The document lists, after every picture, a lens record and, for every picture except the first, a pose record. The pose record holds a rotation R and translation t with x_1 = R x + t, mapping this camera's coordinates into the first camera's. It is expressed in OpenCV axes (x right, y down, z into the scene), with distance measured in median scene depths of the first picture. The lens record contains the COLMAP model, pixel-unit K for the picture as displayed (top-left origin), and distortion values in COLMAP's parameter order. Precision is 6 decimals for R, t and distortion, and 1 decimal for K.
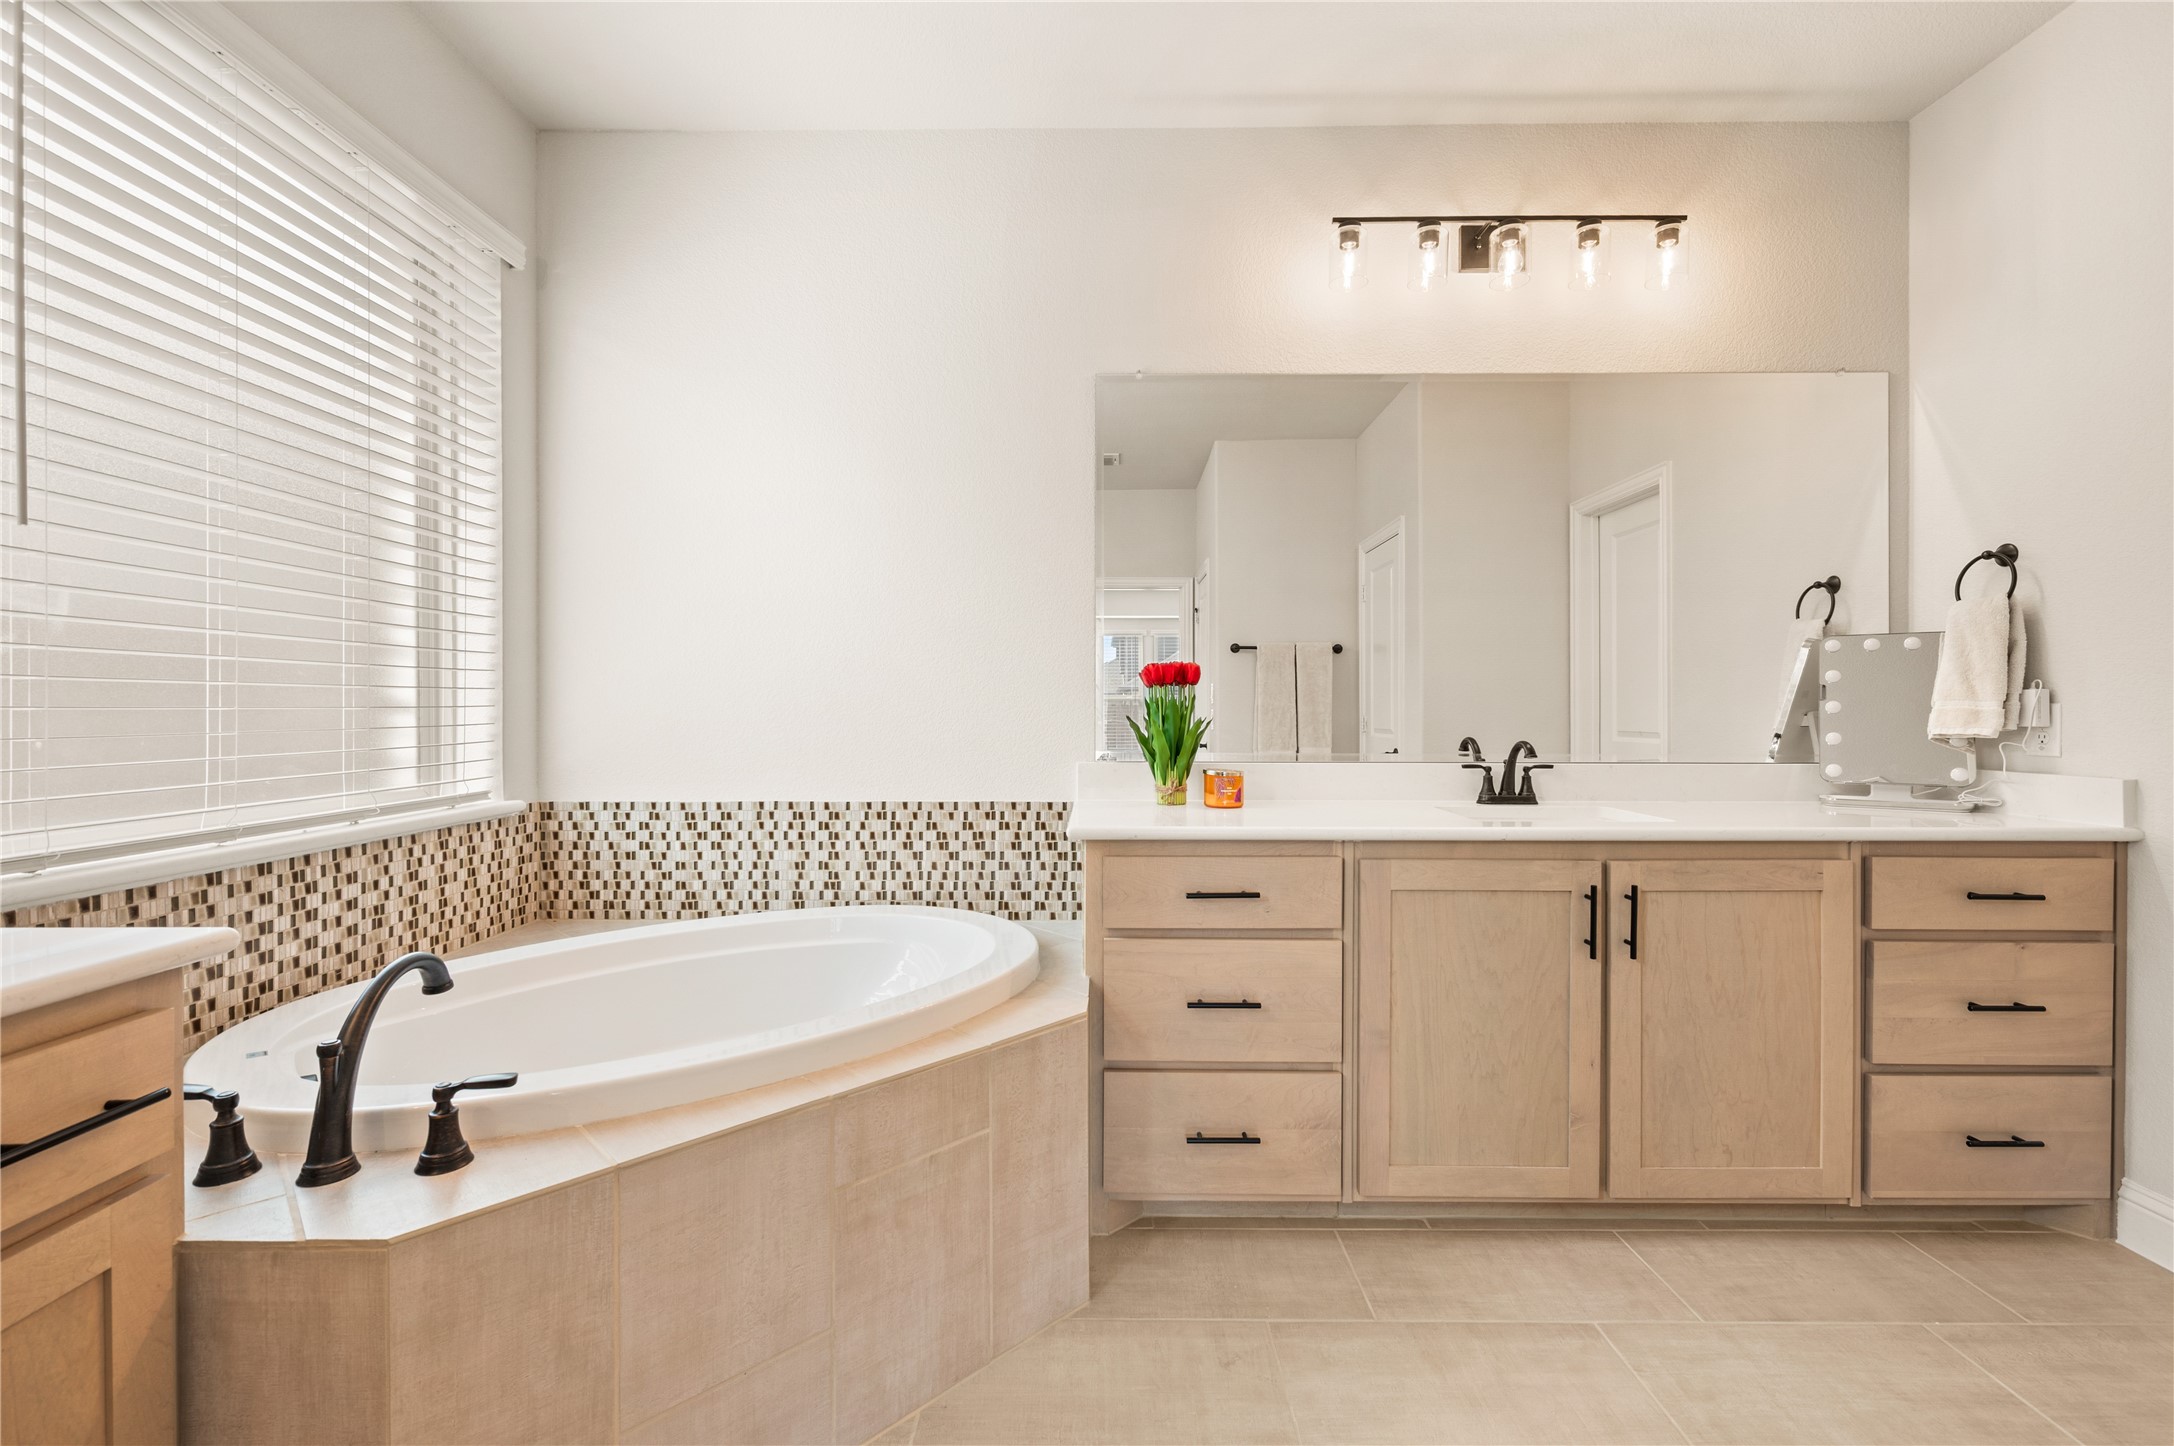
lens RADIAL K [[933.6, 0, 1091.9], [0, 933.6, 711.0], [0, 0, 1]] dist [-0.001701, -0.000151]
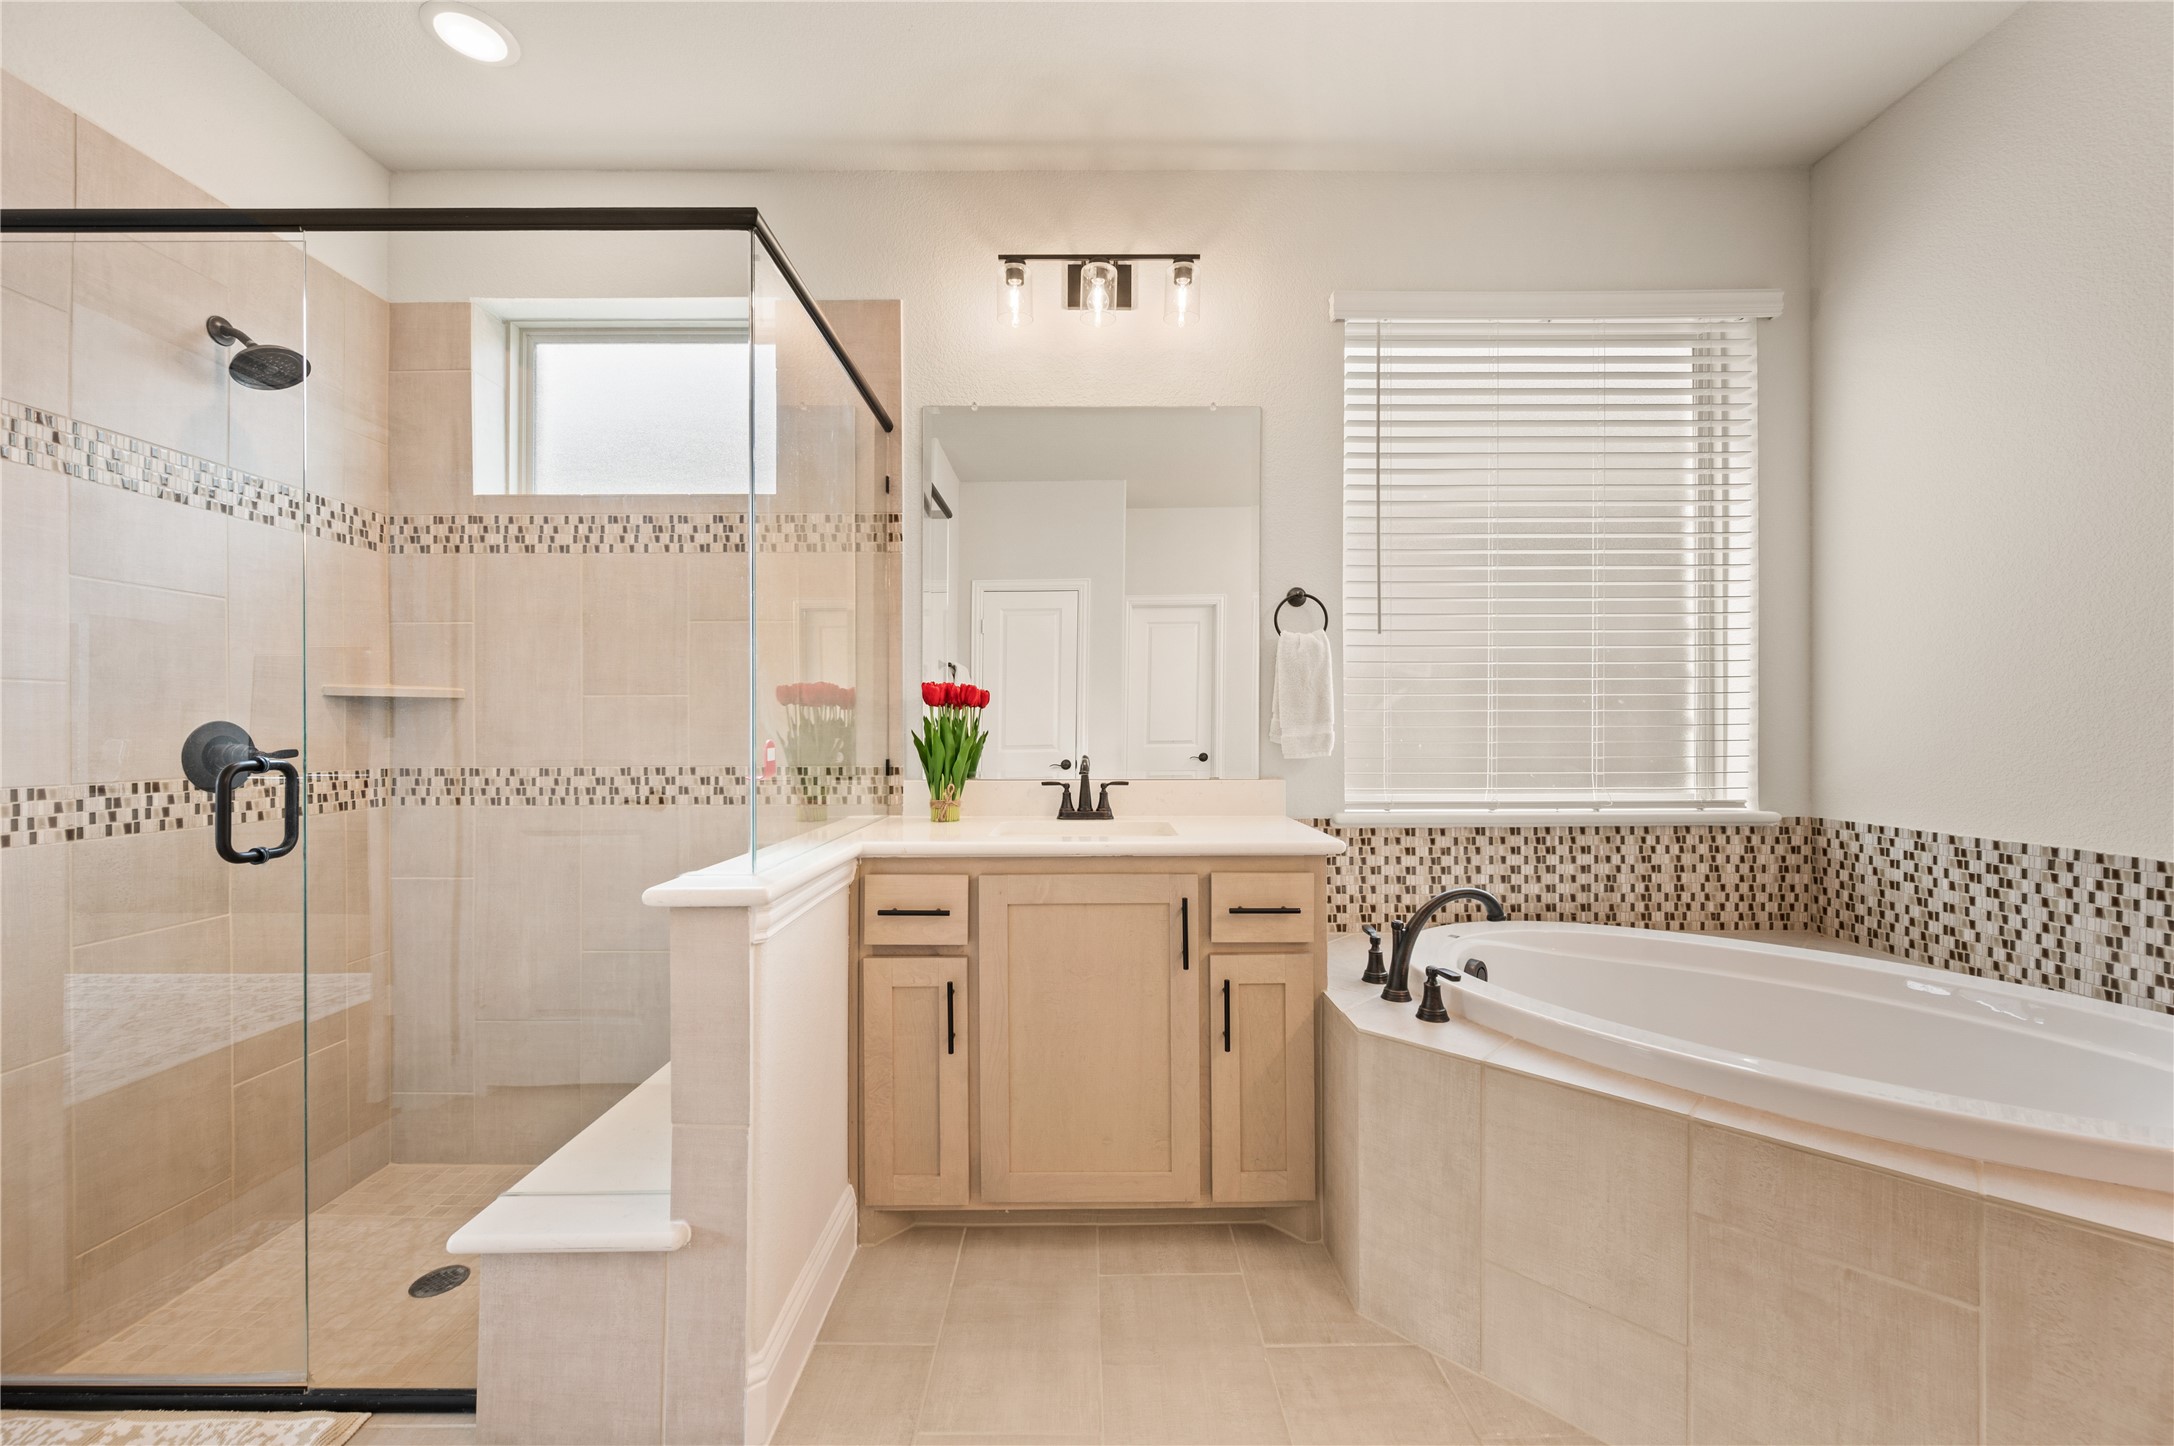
lens RADIAL K [[857.7, 0, 1086.9], [0, 857.7, 727.7], [0, 0, 1]] dist [0.000784, 0.000066]
pose [[0.003697, 0.002251, -0.999991, 0.363039], [-0.002047, 0.999995, 0.002243, -0.002019], [0.999991, 0.002039, 0.003702, 0.200097]]
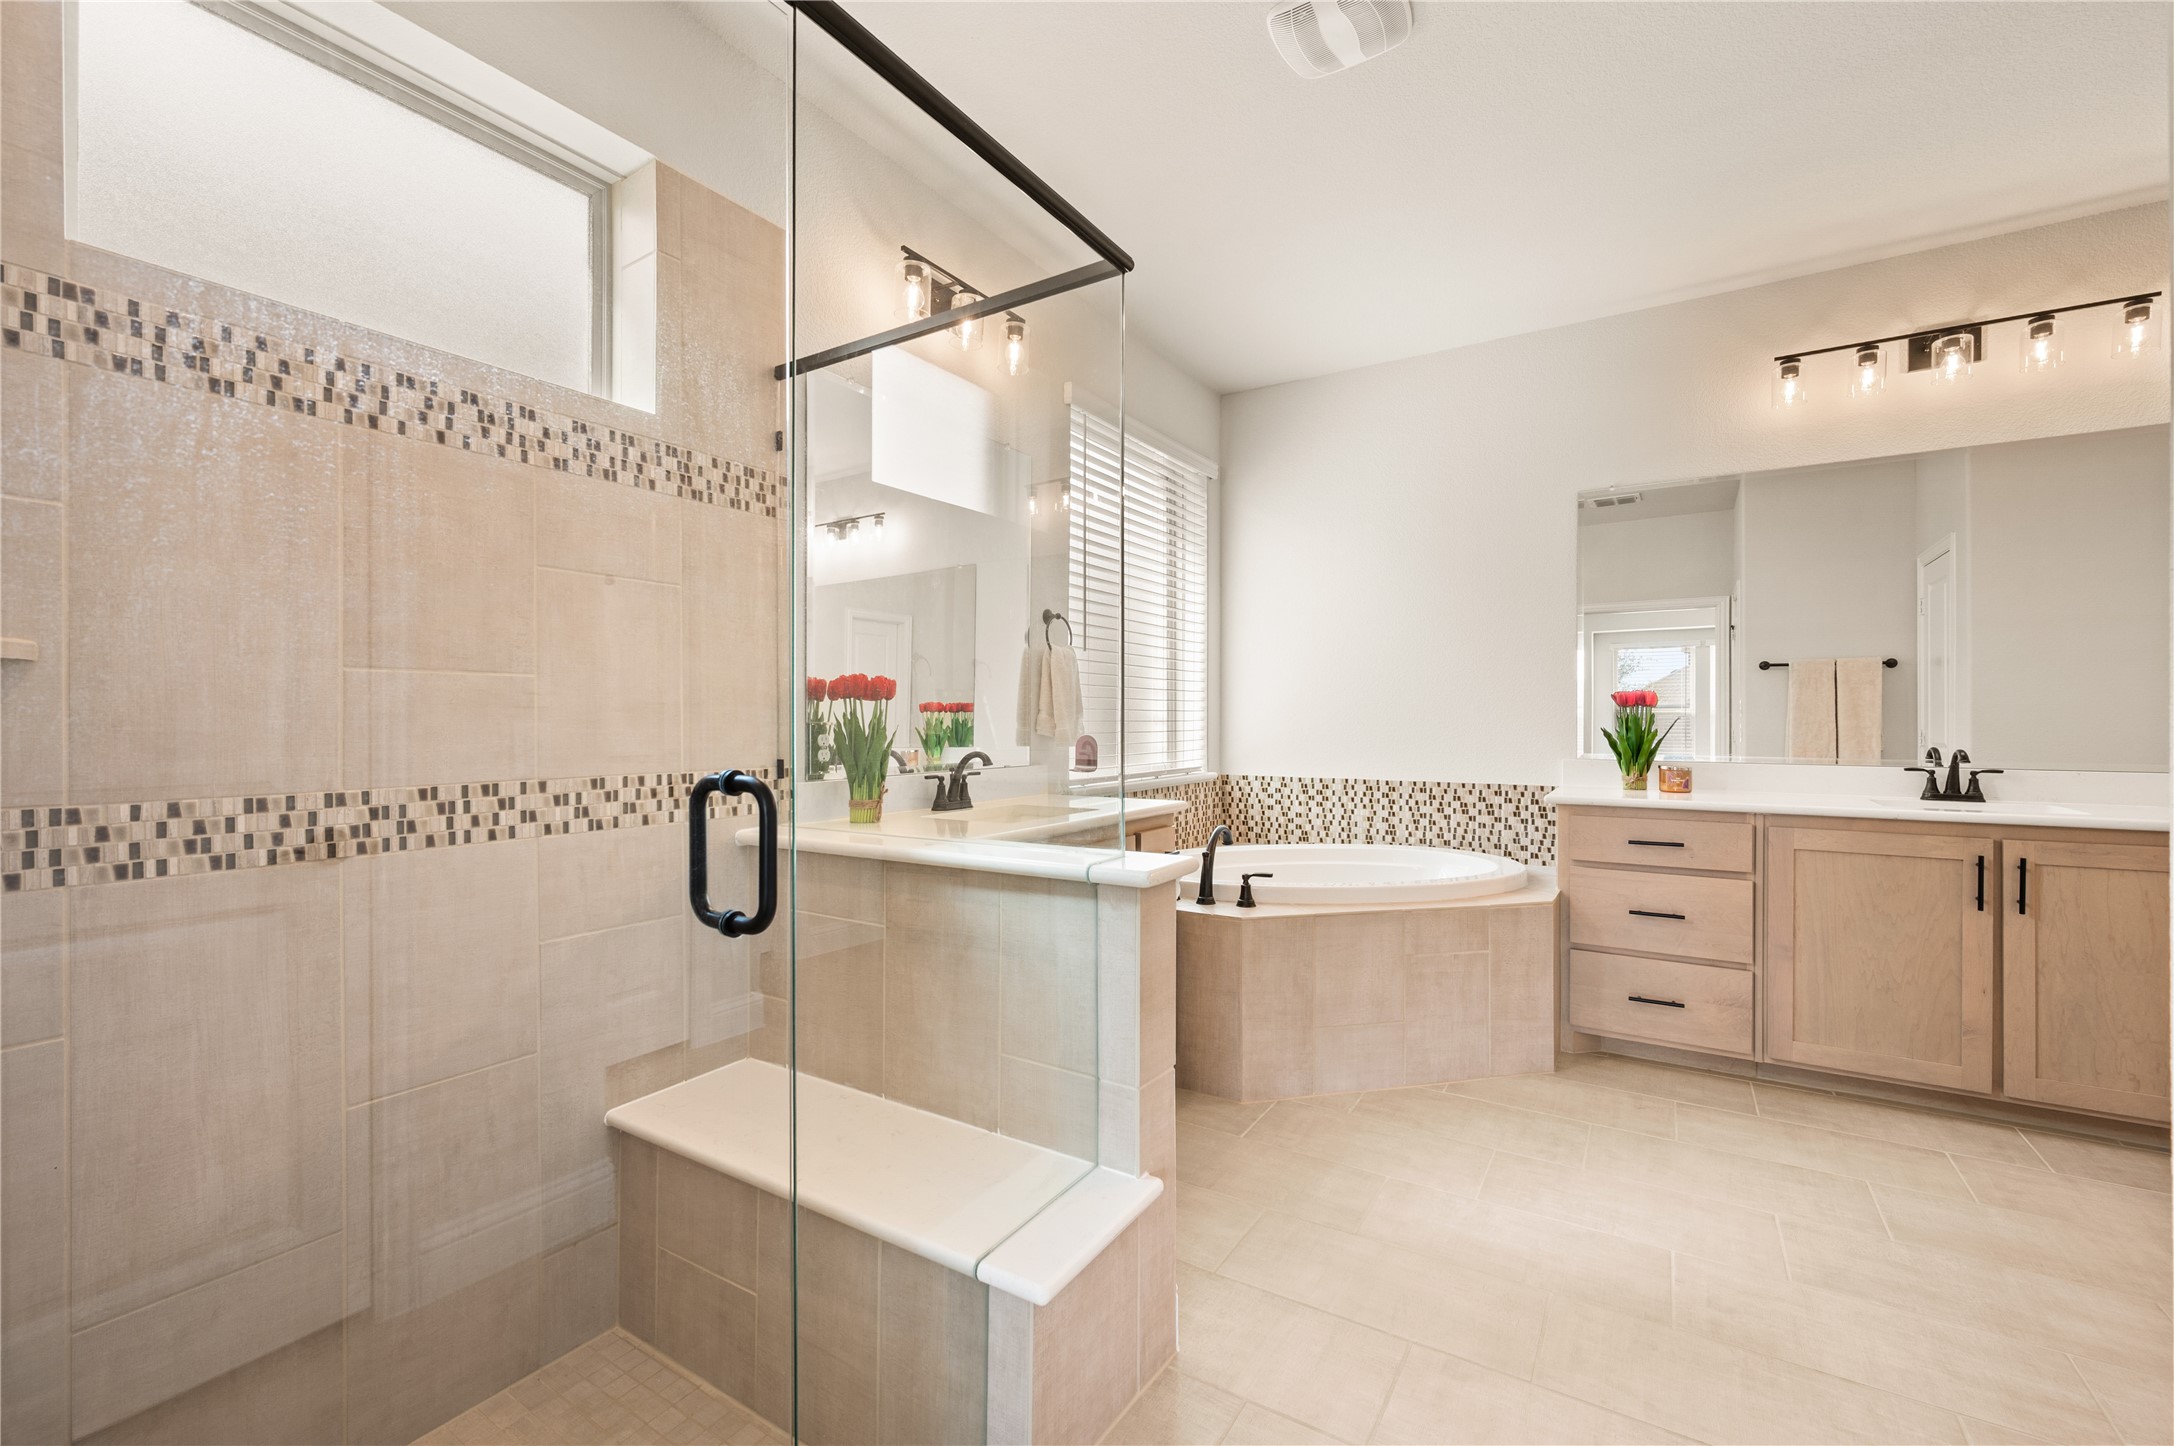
lens RADIAL K [[915.7, 0, 1078.4], [0, 915.7, 721.3], [0, 0, 1]] dist [-0.003086, 0.000136]
pose [[0.844316, 0.001857, -0.535842, 0.113810], [-0.003031, 0.999995, -0.001310, -0.000647], [0.535836, 0.002730, 0.844317, -0.631253]]
